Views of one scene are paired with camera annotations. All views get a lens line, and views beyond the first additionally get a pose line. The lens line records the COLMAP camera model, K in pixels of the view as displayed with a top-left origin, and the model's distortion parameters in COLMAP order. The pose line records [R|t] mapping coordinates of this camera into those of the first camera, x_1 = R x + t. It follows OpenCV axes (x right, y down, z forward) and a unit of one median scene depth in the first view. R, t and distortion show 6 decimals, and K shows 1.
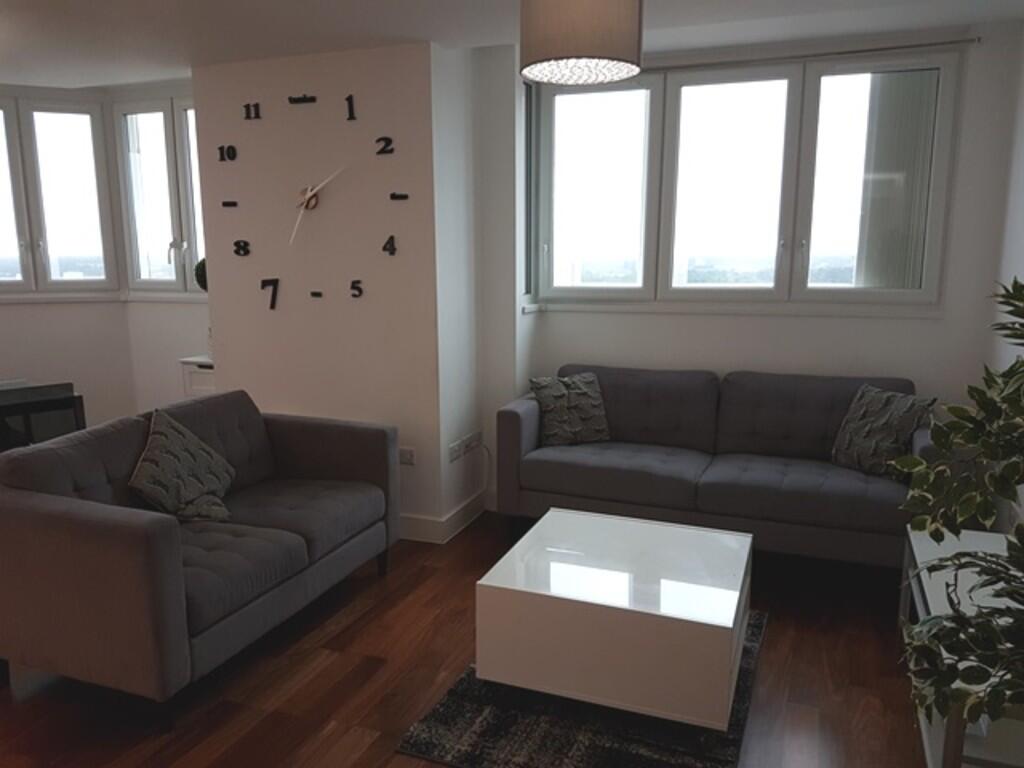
lens RADIAL K [[789.3, 0, 511.5], [0, 789.3, 398.4], [0, 0, 1]] dist [0.314723, -0.634891]
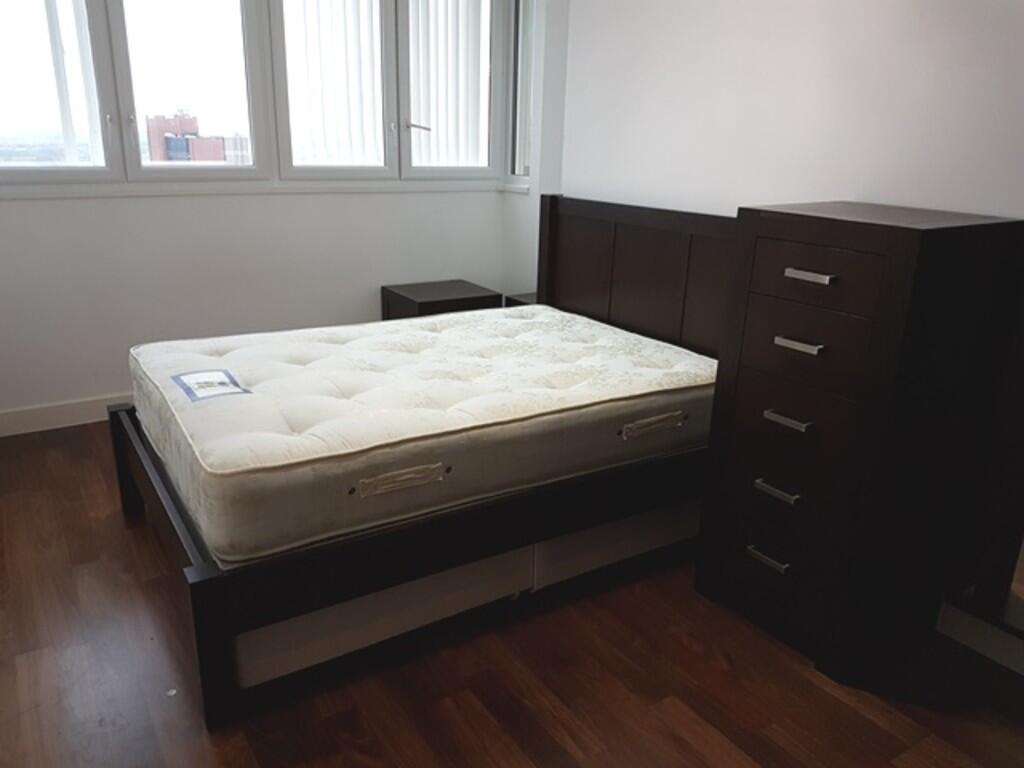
lens RADIAL K [[783.7, 0, 512.0], [0, 783.7, 384.0], [0, 0, 1]] dist [0.307666, -0.533508]
pose [[0.575516, -0.233556, 0.783730, -0.595558], [0.135109, 0.972336, 0.190547, -0.032588], [-0.806552, -0.003774, 0.591151, 0.199305]]
